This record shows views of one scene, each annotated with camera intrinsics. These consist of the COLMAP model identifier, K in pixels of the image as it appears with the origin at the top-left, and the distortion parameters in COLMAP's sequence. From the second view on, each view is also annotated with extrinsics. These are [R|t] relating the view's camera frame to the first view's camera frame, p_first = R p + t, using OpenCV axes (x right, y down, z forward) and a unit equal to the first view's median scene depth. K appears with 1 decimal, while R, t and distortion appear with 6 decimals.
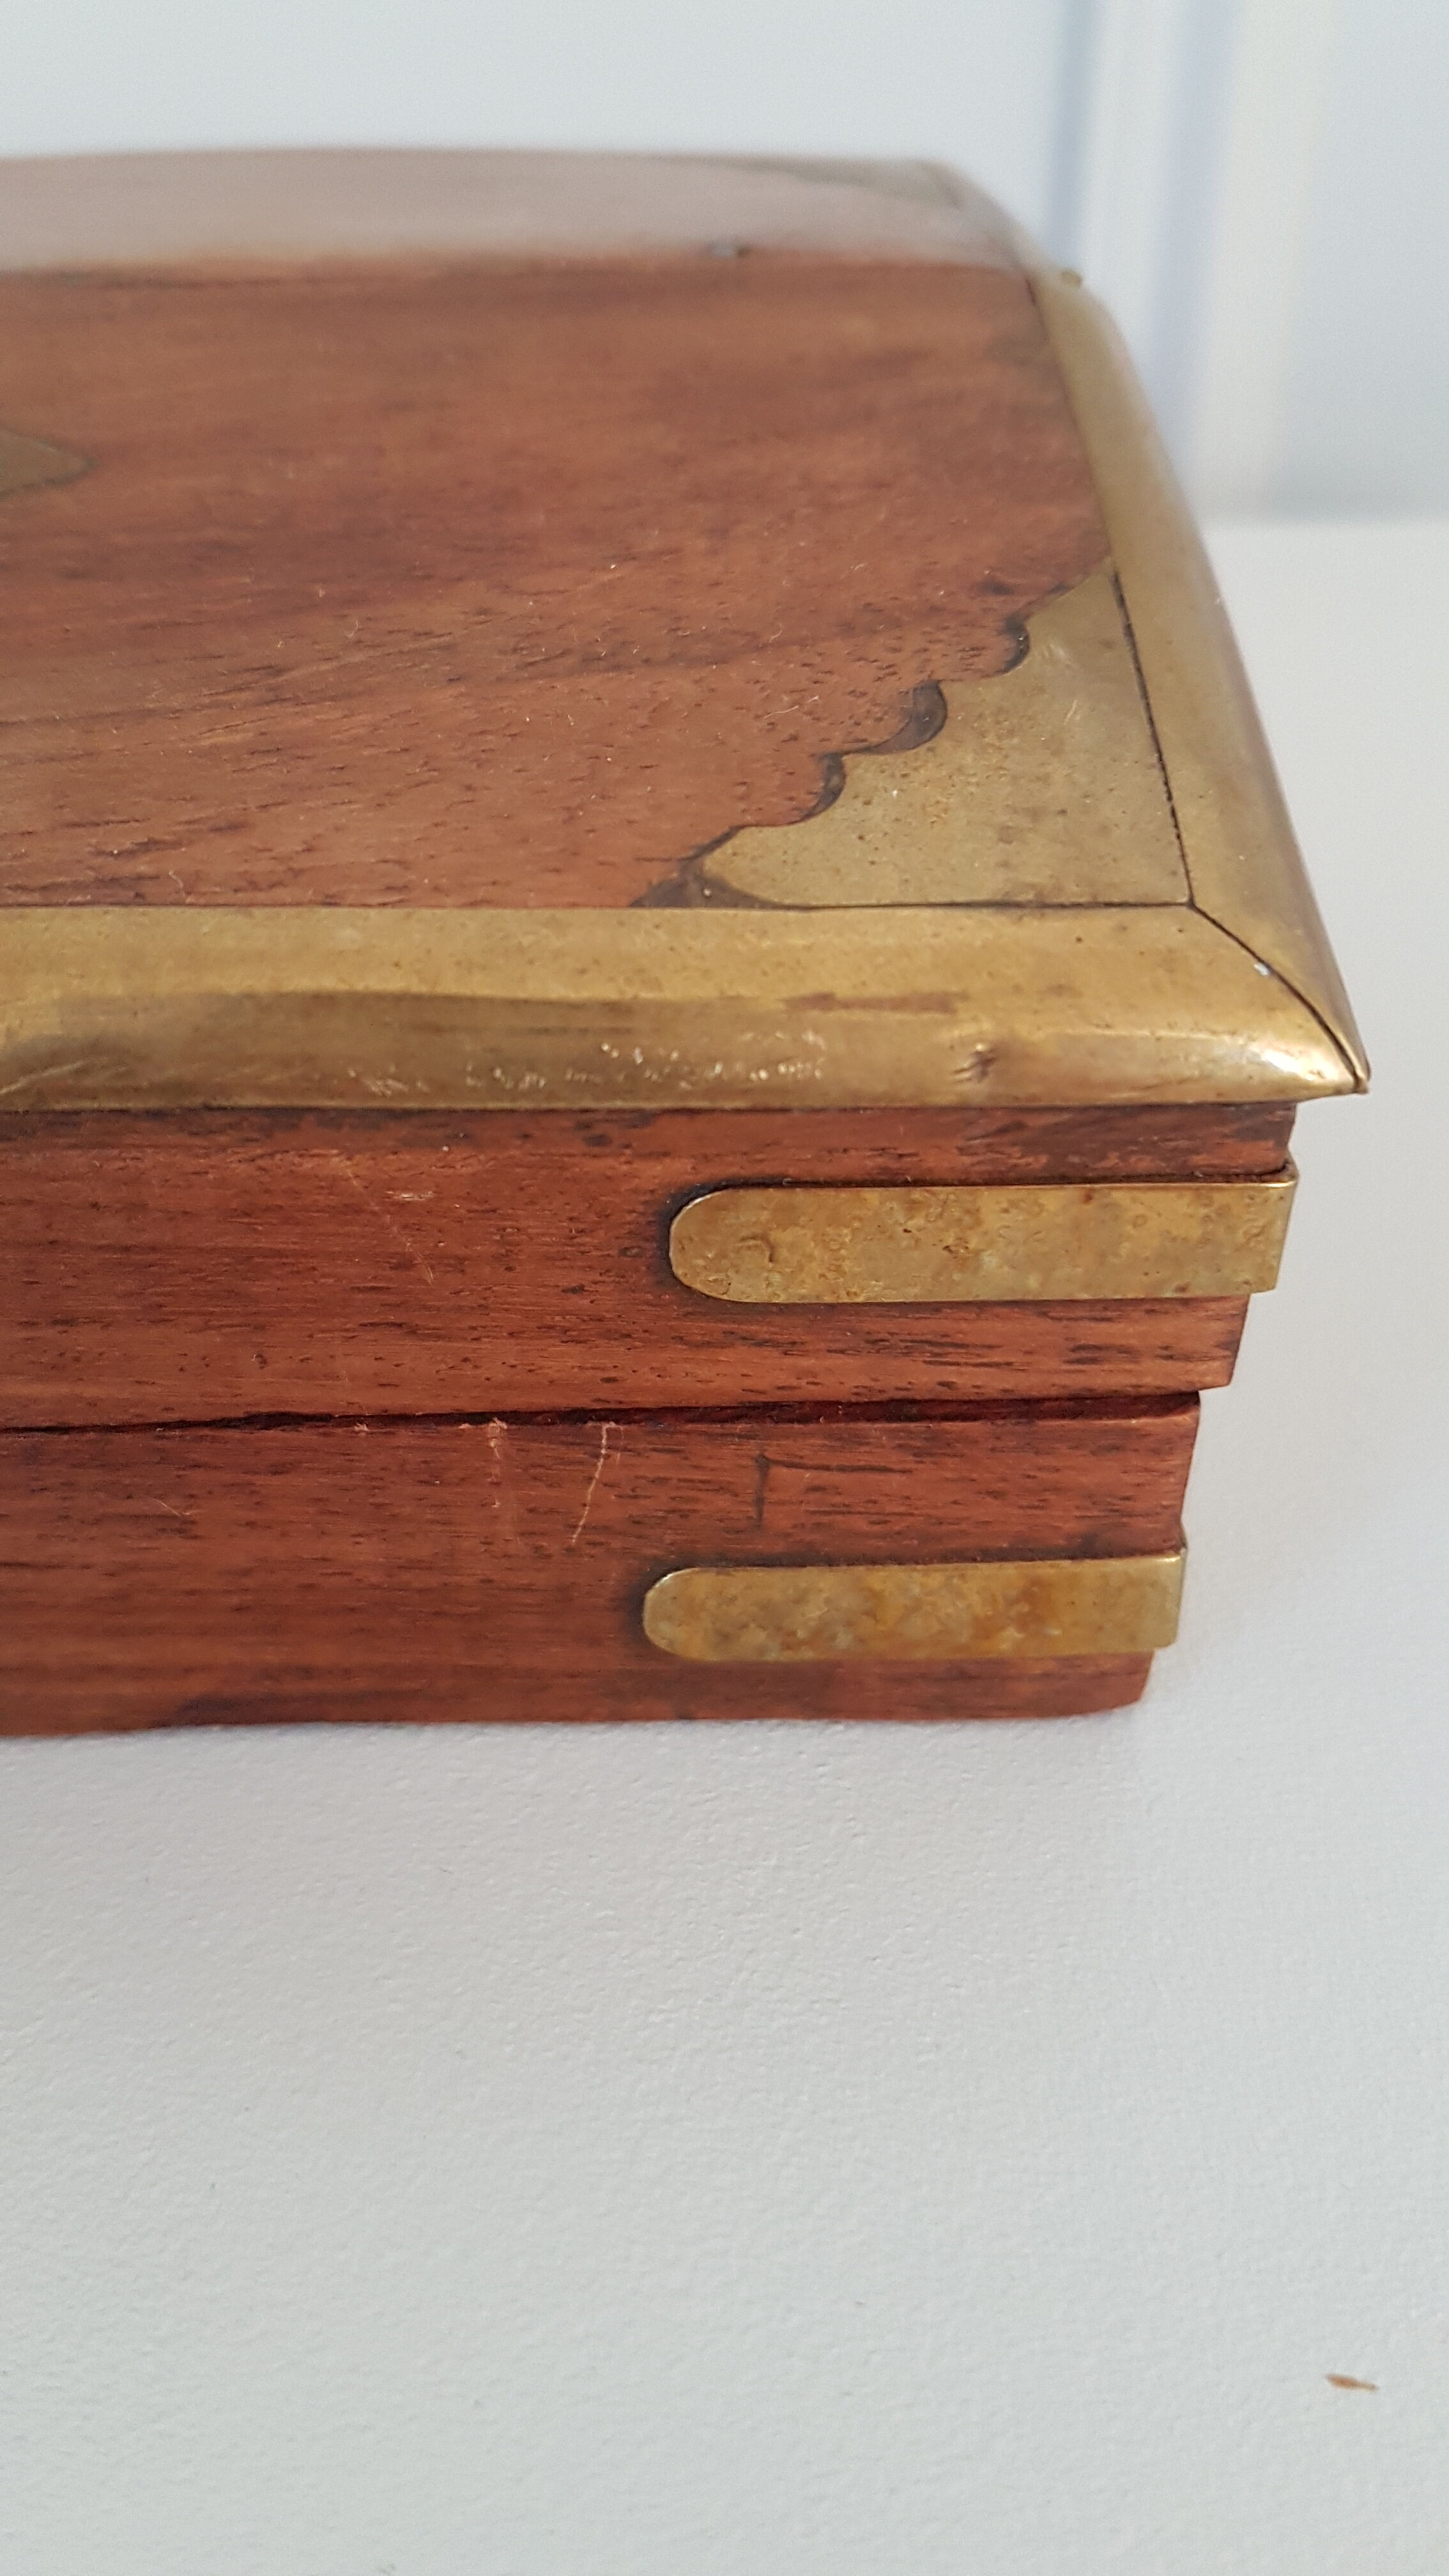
lens RADIAL K [[2065.9, 0, 712.7], [0, 2065.9, 1271.4], [0, 0, 1]] dist [0.281880, -0.732117]
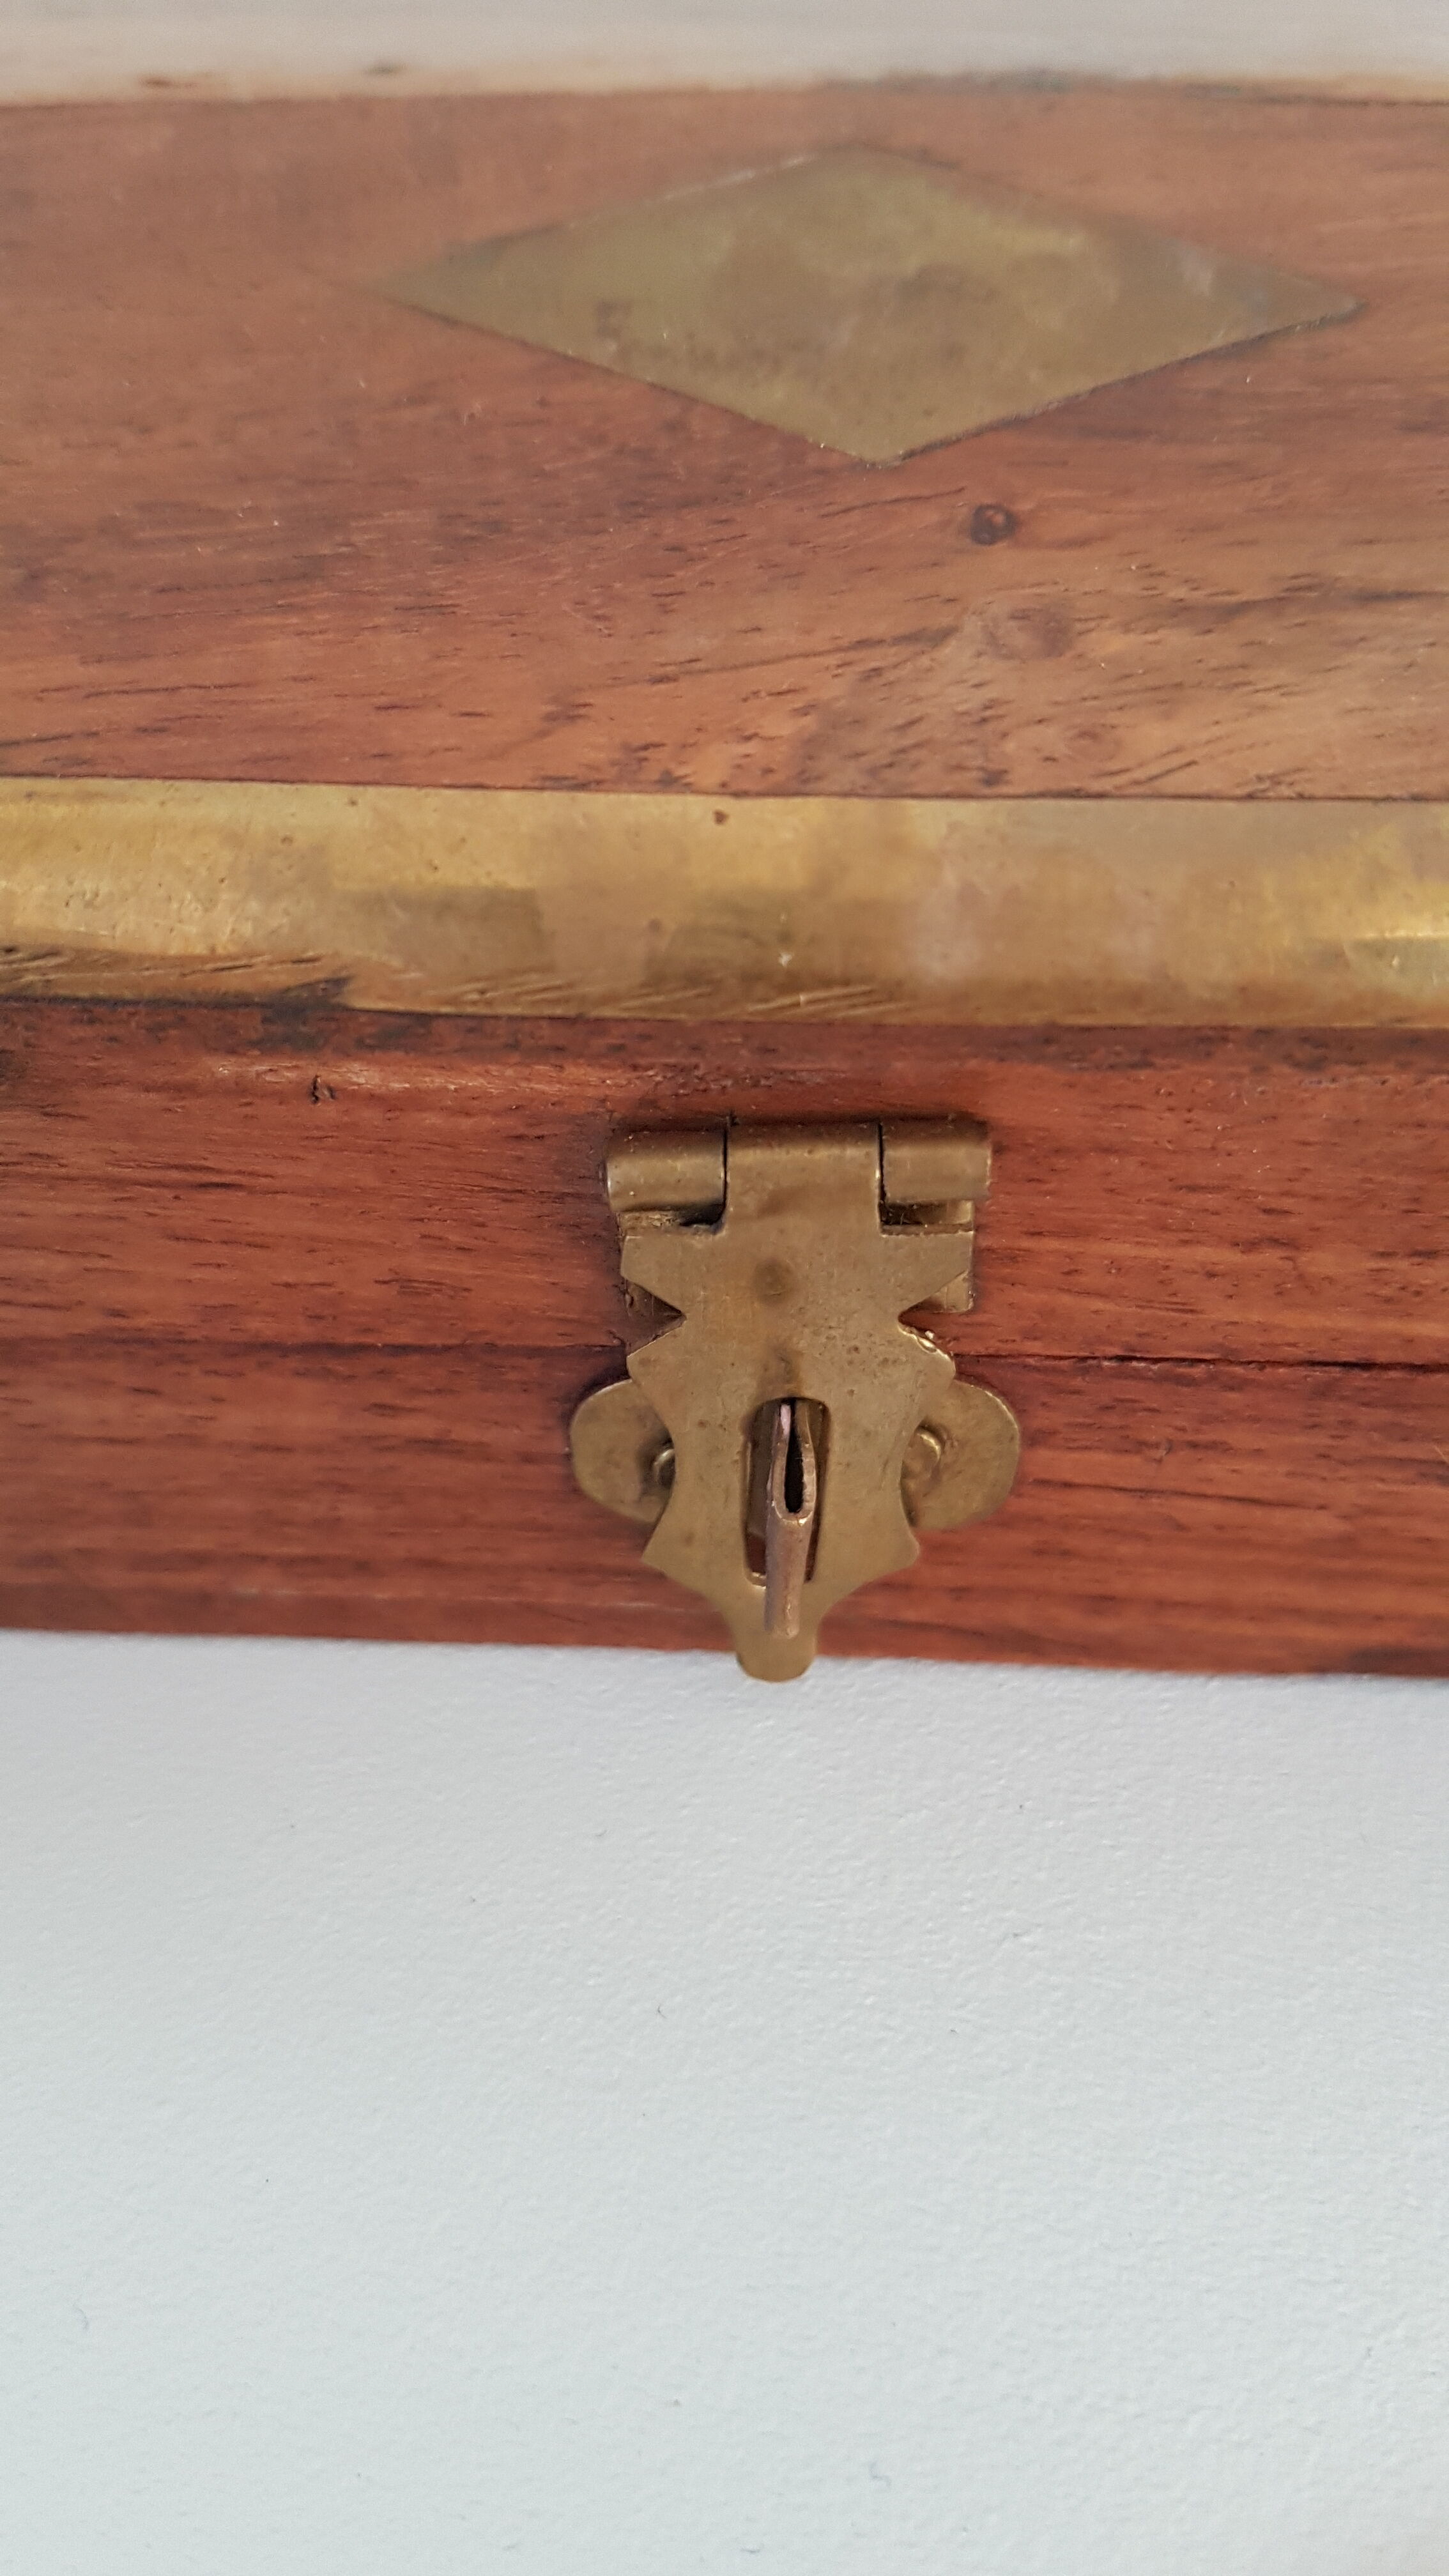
lens RADIAL K [[2065.9, 0, 712.7], [0, 2065.9, 1271.4], [0, 0, 1]] dist [0.281880, -0.732117]
pose [[0.997723, 0.042942, -0.052001, -0.529640], [-0.039339, 0.996879, 0.068439, -0.017745], [0.054778, -0.066237, 0.996299, 0.062946]]
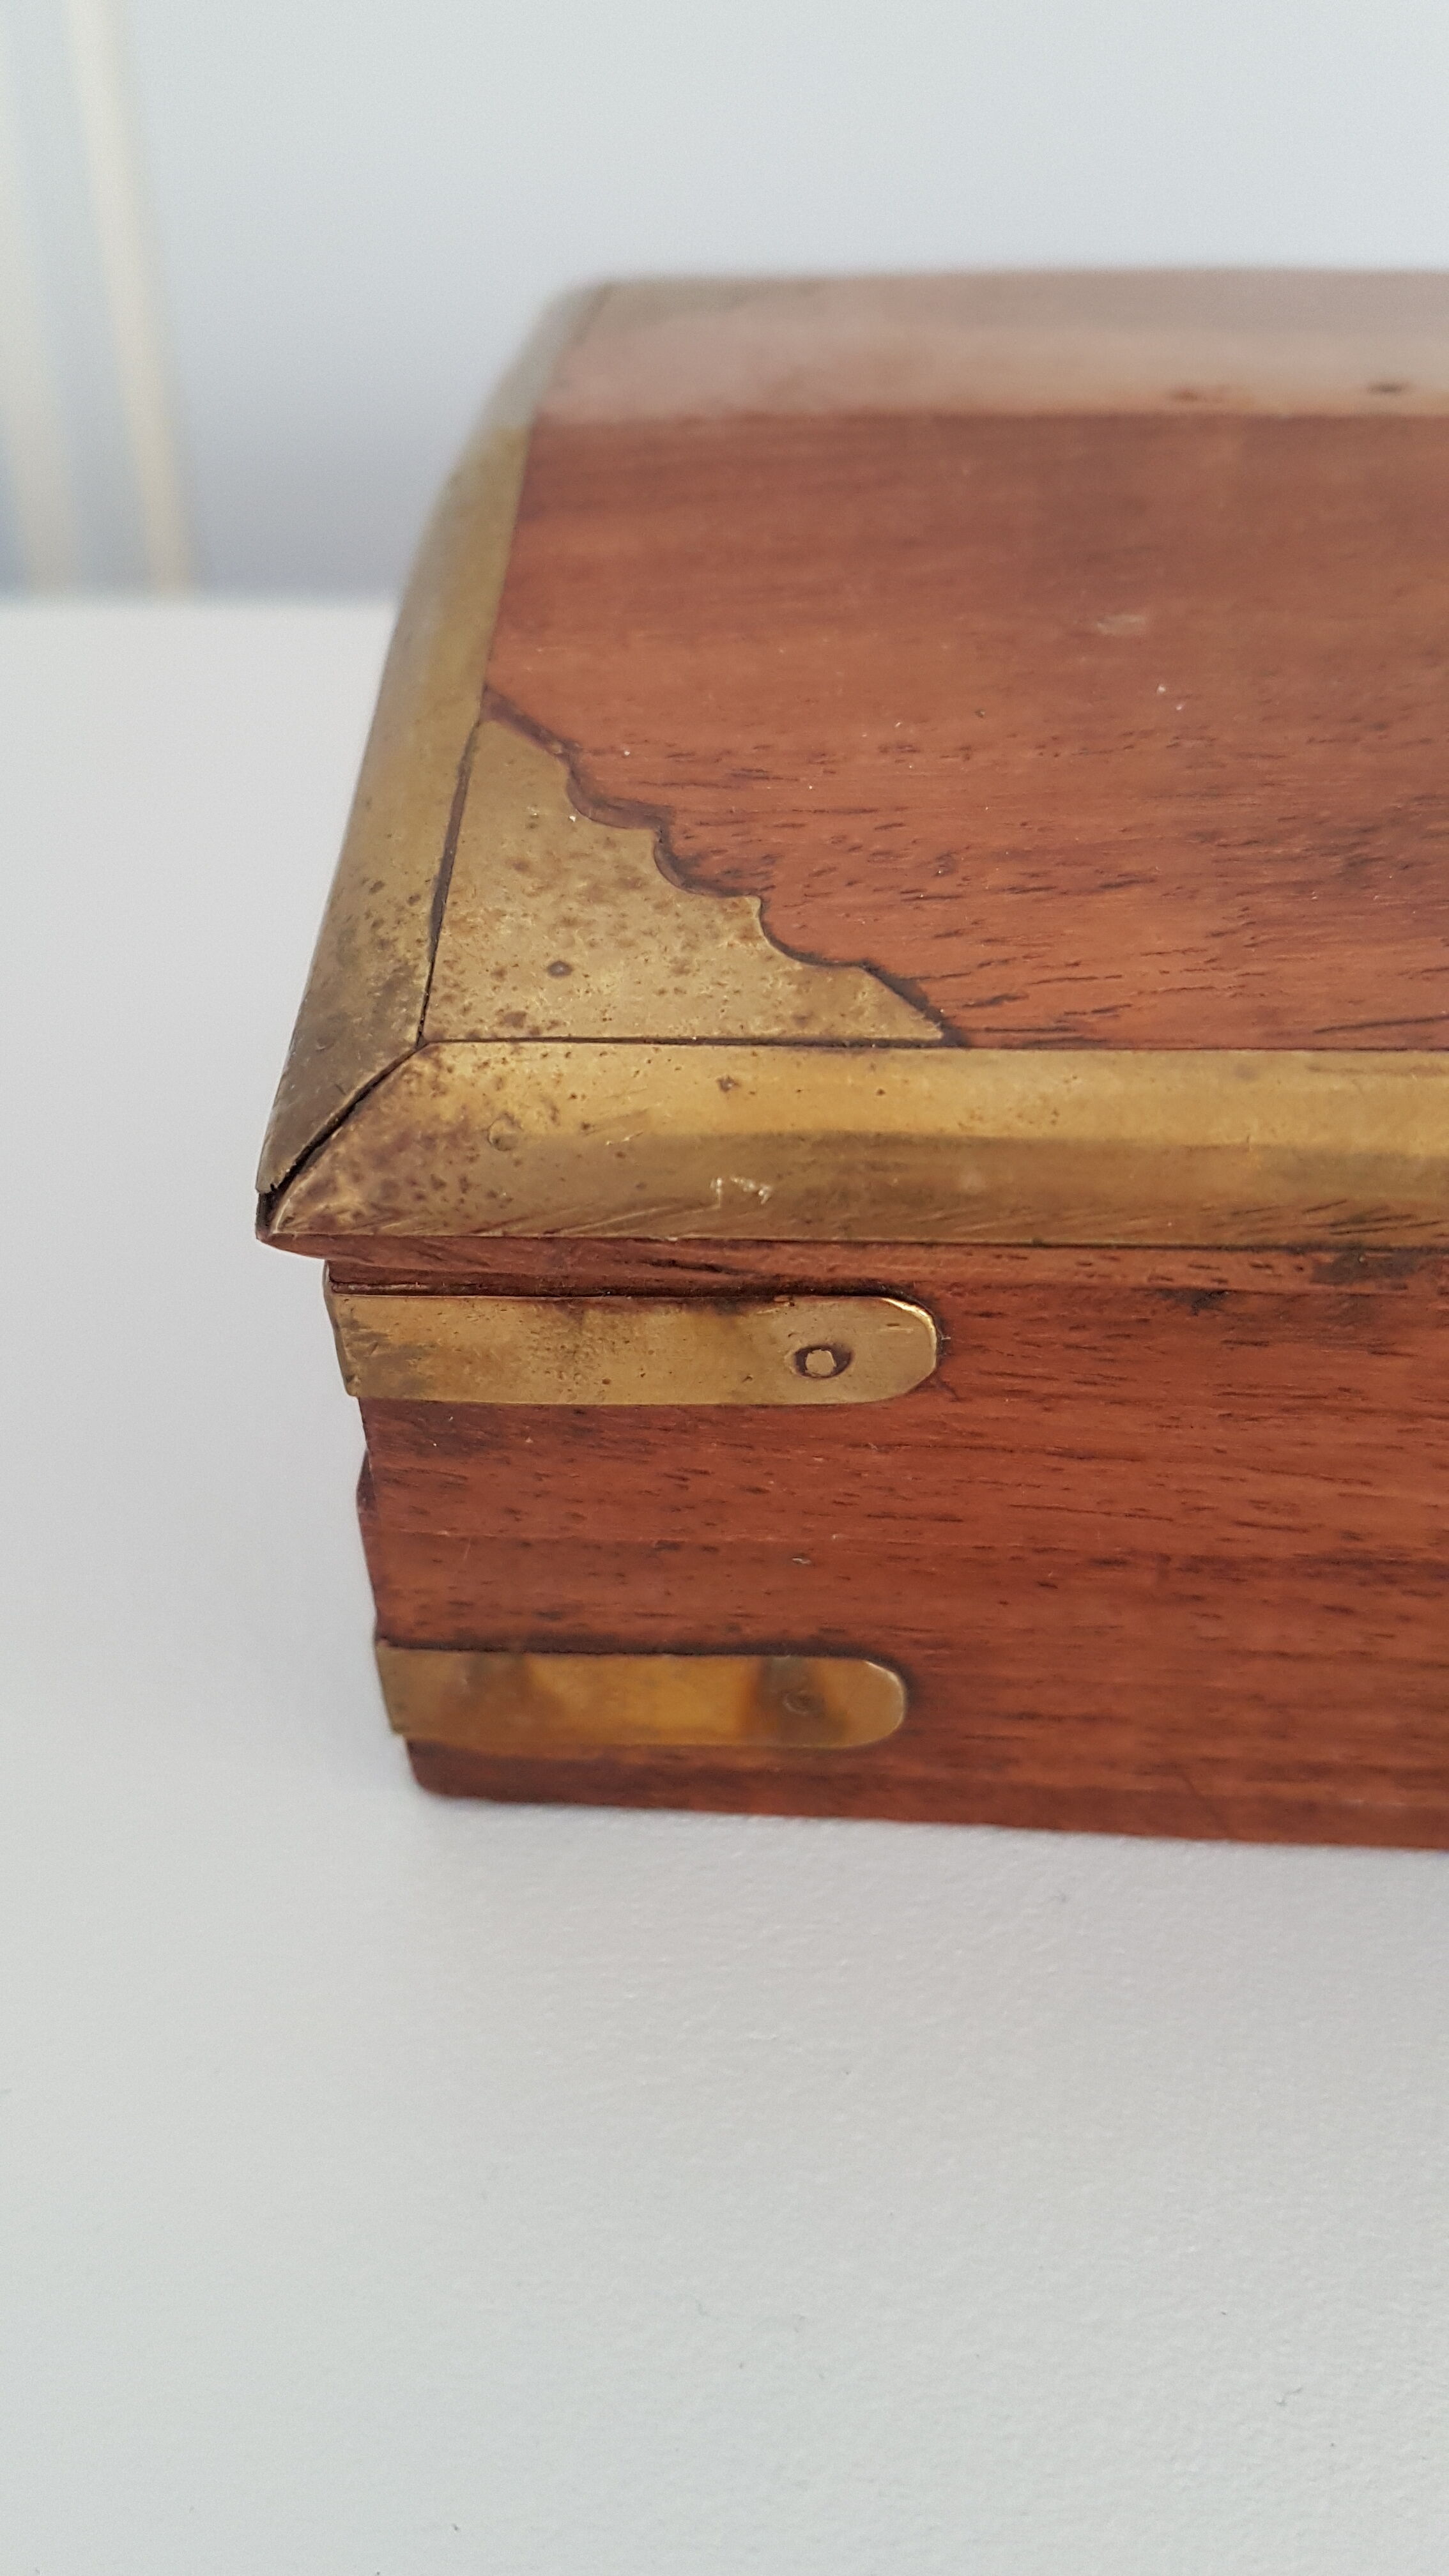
lens RADIAL K [[2065.9, 0, 712.7], [0, 2065.9, 1271.4], [0, 0, 1]] dist [0.281880, -0.732117]
pose [[0.997100, 0.038787, -0.065472, -1.065942], [-0.039763, 0.999116, -0.013670, -0.023467], [0.064884, 0.016233, 0.997761, -0.031342]]
